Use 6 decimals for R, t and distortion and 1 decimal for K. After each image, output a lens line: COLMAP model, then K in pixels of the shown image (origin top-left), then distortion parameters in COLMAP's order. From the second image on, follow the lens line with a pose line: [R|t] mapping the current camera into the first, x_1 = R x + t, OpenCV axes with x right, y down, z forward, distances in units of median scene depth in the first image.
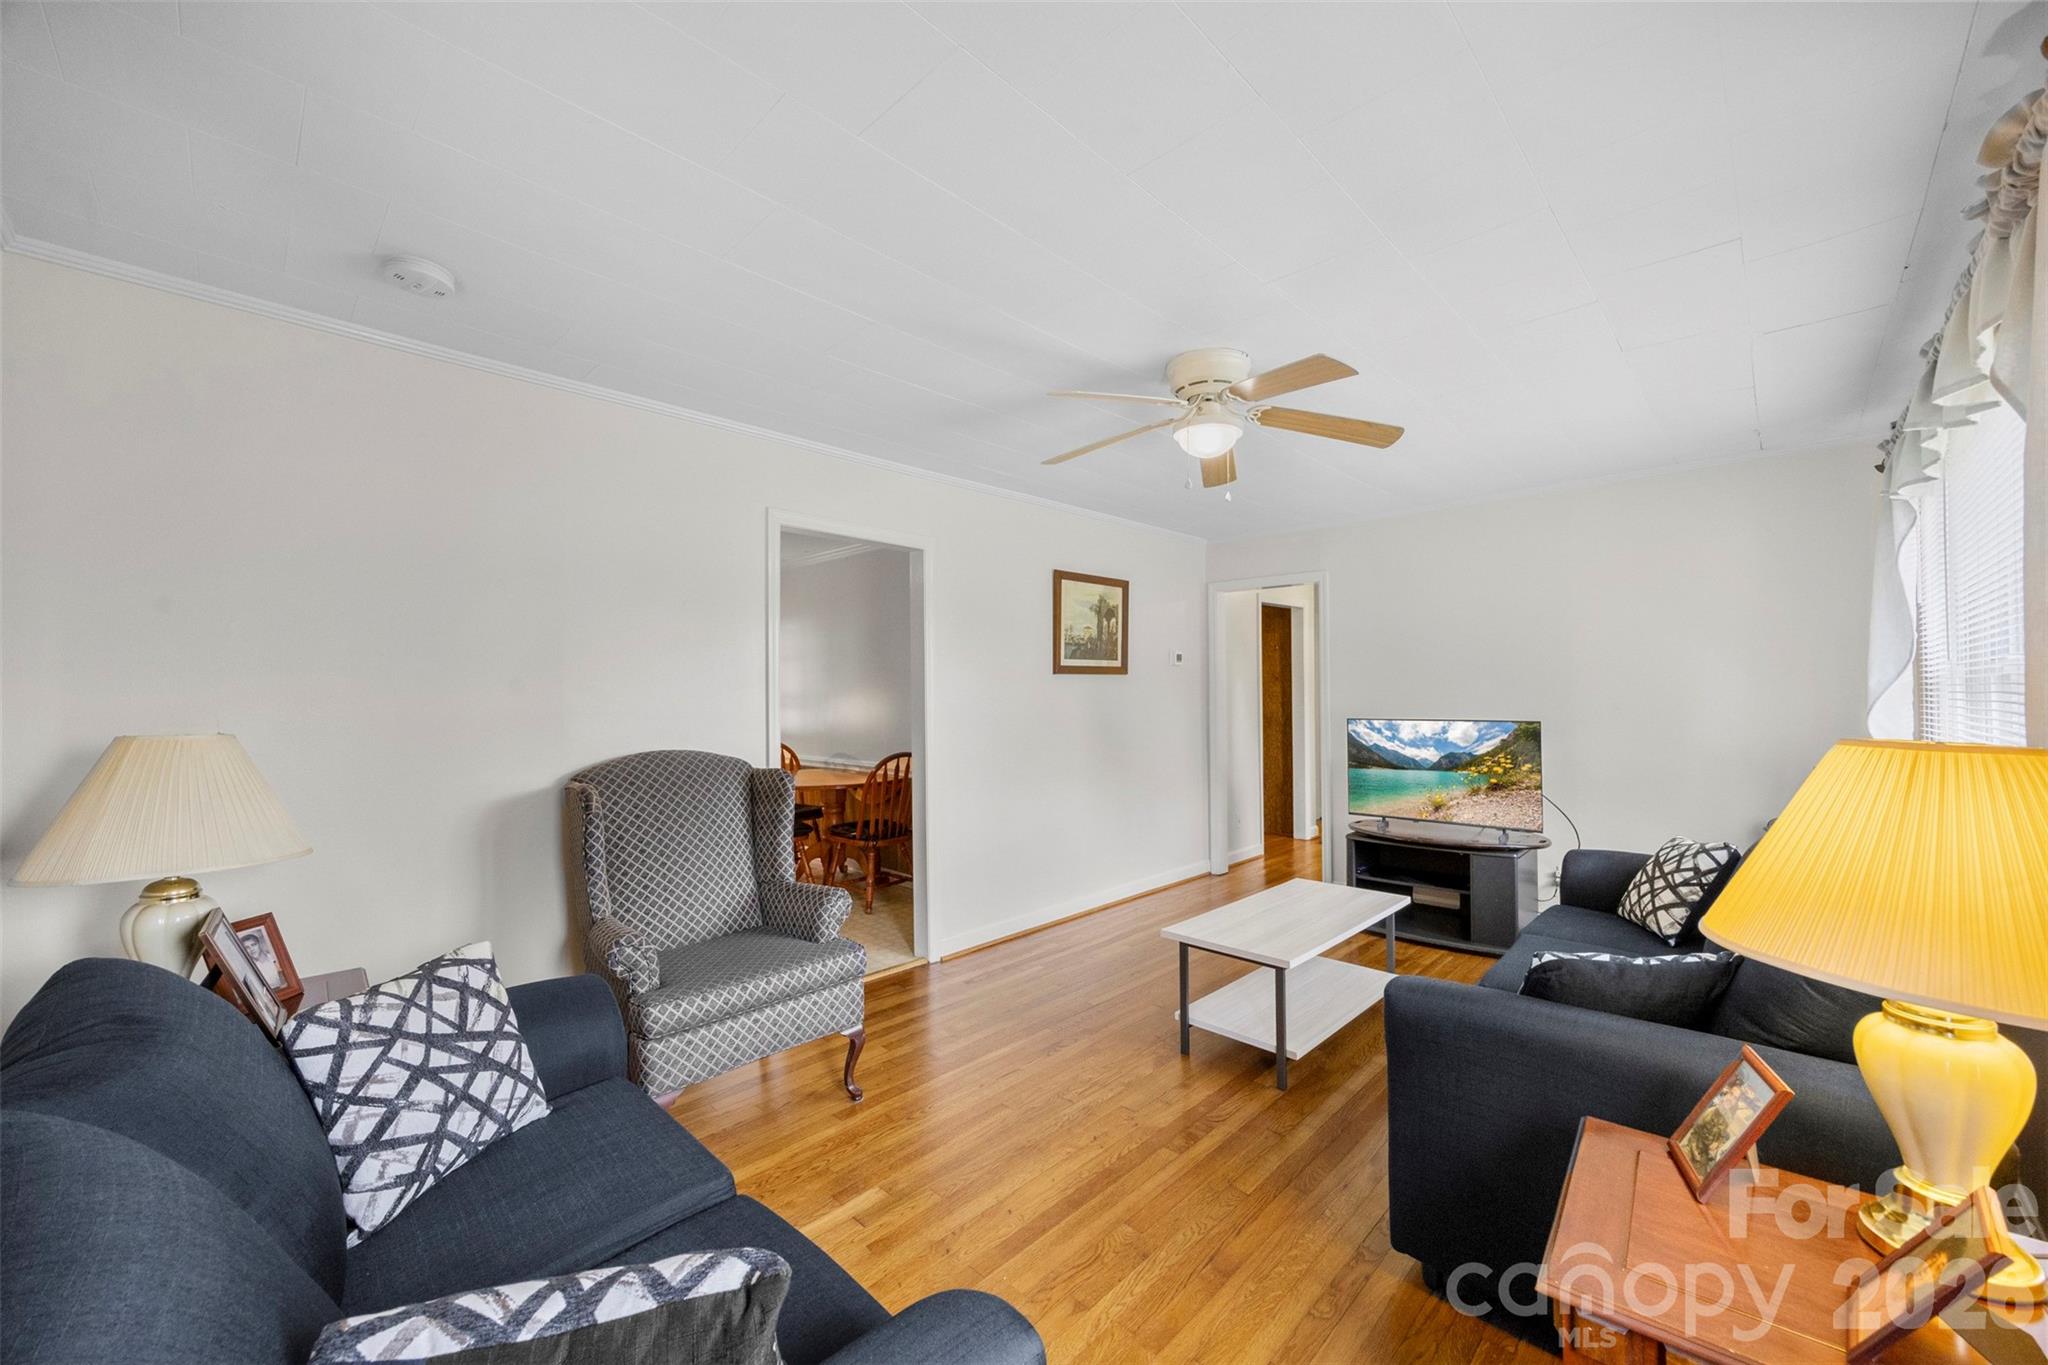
lens RADIAL K [[779.3, 0, 1036.3], [0, 779.3, 685.1], [0, 0, 1]] dist [-0.004060, 0.000283]
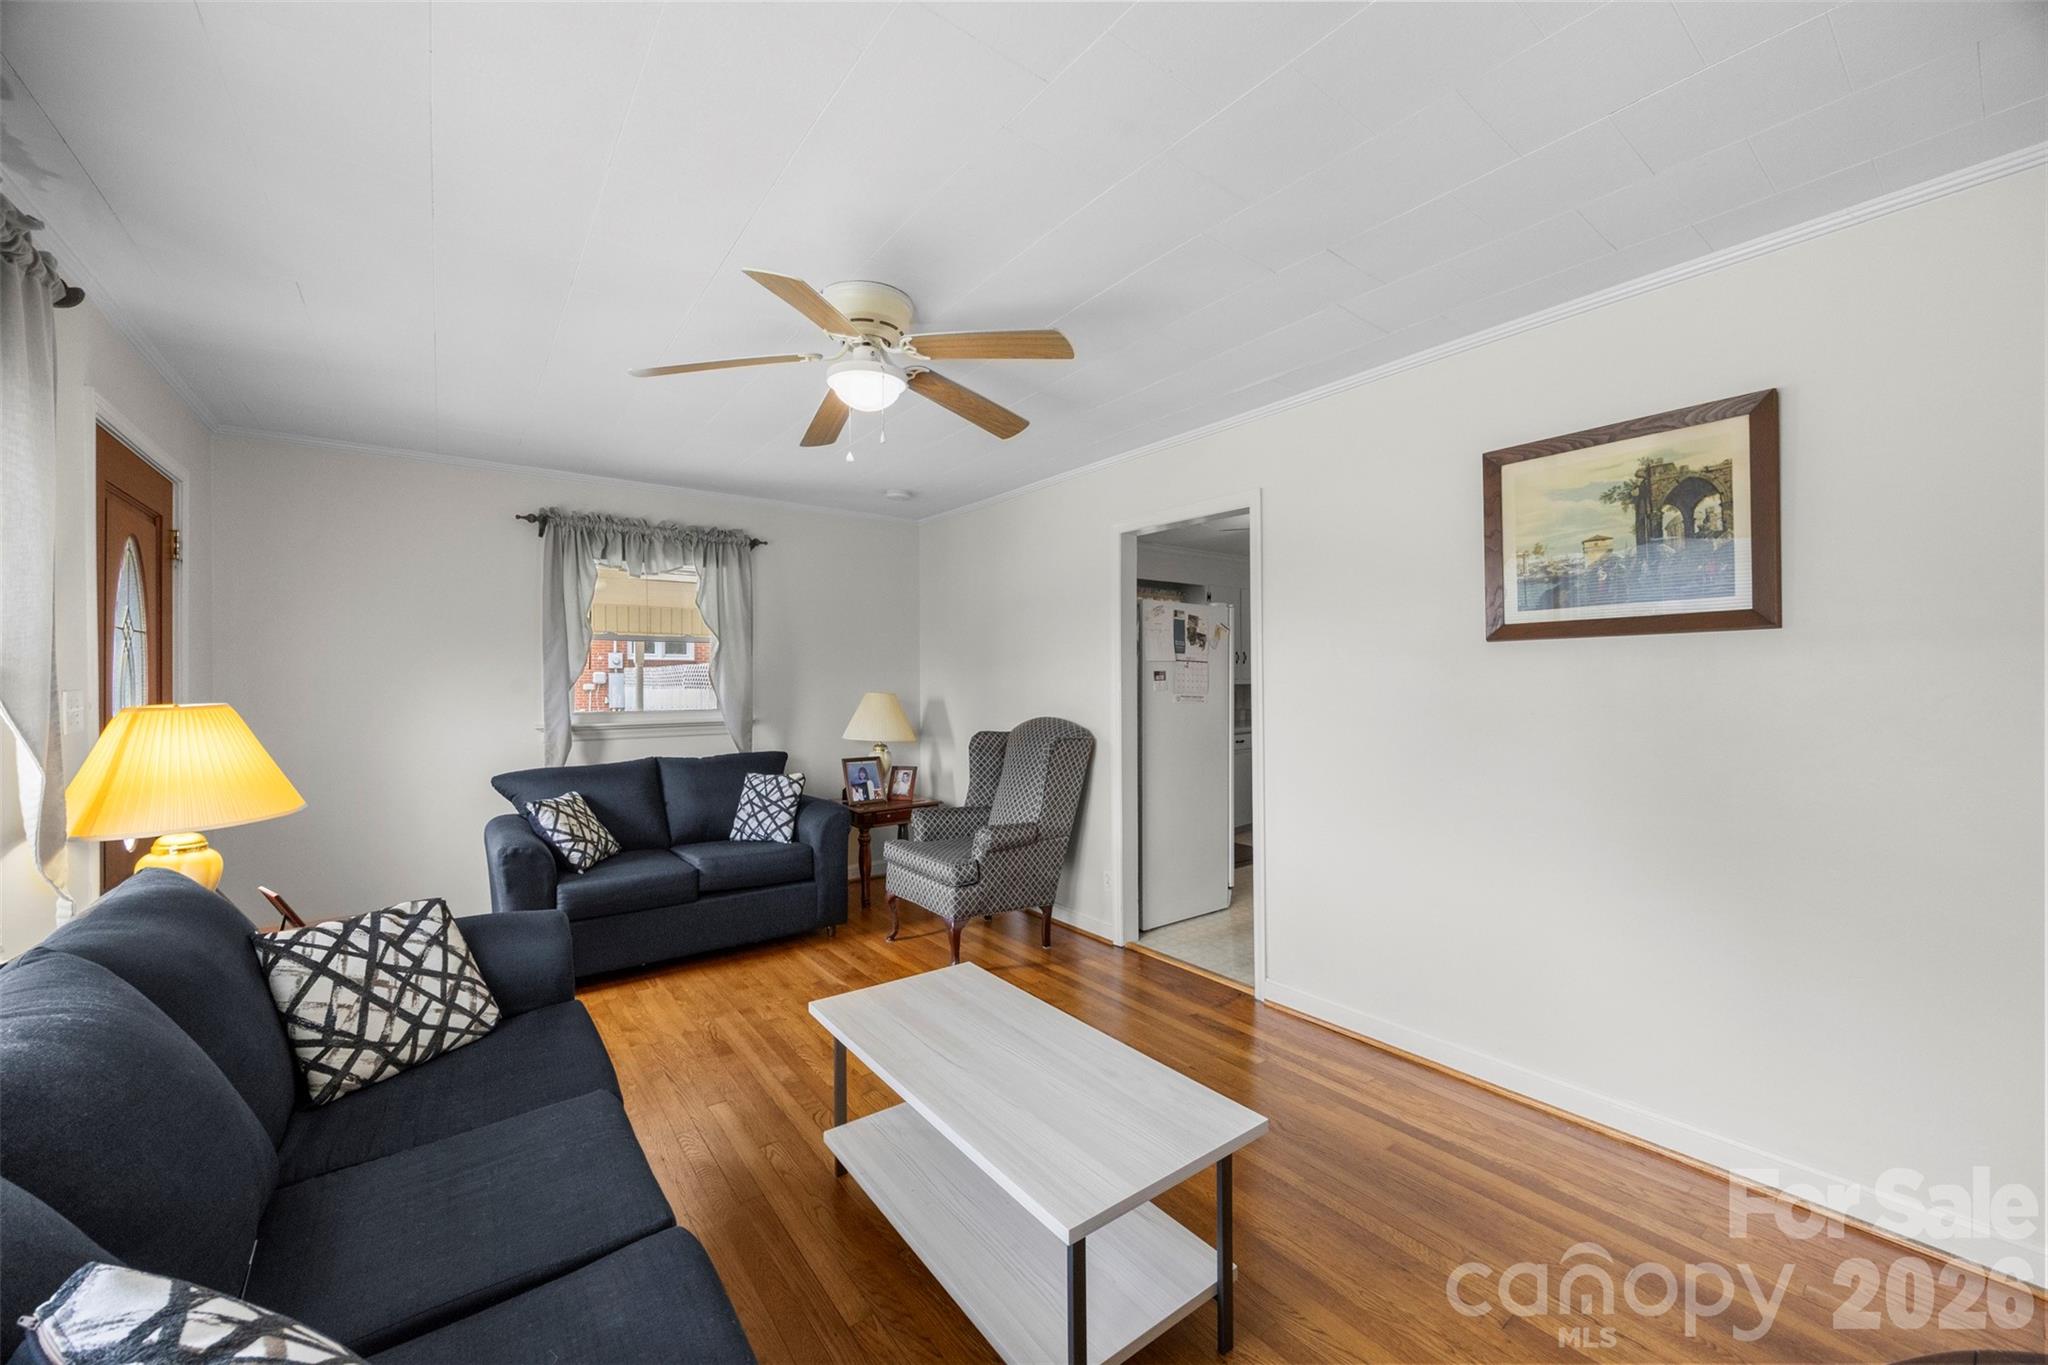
lens RADIAL K [[779.3, 0, 1051.2], [0, 779.3, 686.4], [0, 0, 1]] dist [-0.004060, 0.000283]
pose [[-0.134218, 0.007233, -0.990925, 0.666452], [0.010340, 0.999929, 0.005898, 0.012555], [0.990898, -0.009455, -0.134283, 0.828730]]
